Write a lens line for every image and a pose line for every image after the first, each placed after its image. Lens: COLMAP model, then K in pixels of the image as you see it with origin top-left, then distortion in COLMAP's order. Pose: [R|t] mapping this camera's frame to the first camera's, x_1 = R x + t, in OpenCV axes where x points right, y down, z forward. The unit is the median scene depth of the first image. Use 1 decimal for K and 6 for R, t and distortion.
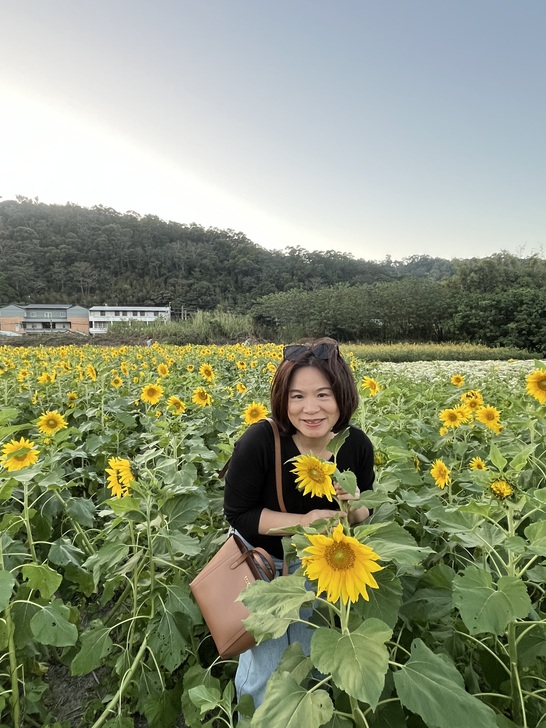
lens RADIAL K [[443.1, 0, 276.2], [0, 443.1, 361.7], [0, 0, 1]] dist [-0.002323, -0.001068]
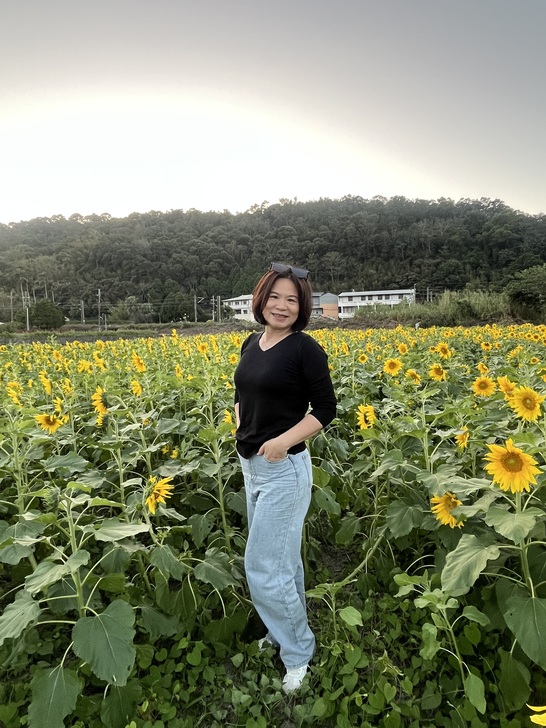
lens RADIAL K [[443.1, 0, 276.2], [0, 443.1, 361.7], [0, 0, 1]] dist [-0.002323, -0.001068]
pose [[0.858995, 0.022887, -0.511472, 0.001553], [-0.003307, 0.999228, 0.039158, 0.000328], [0.511974, -0.031945, 0.858407, -0.004711]]
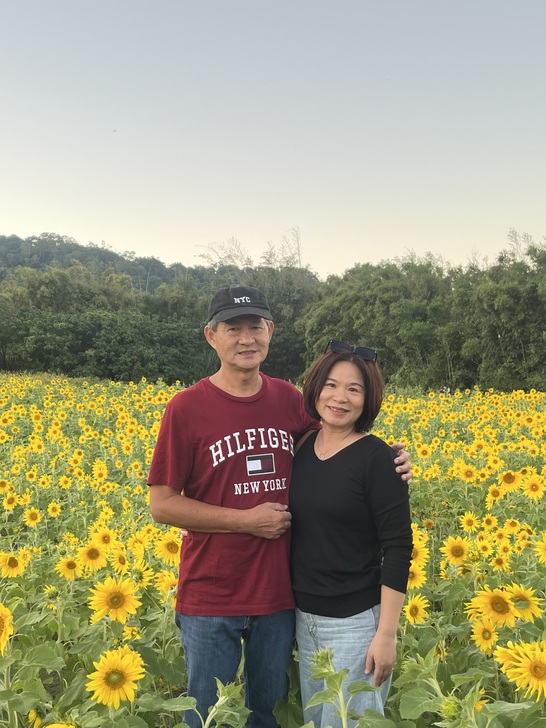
lens RADIAL K [[768.6, 0, 273.0], [0, 768.6, 364.0], [0, 0, 1]] dist [0.076486, -0.013017]
pose [[0.733757, 0.008349, 0.679360, -0.107533], [0.026662, 0.998800, -0.041072, 0.006051], [-0.678888, 0.048250, 0.732654, -0.163372]]
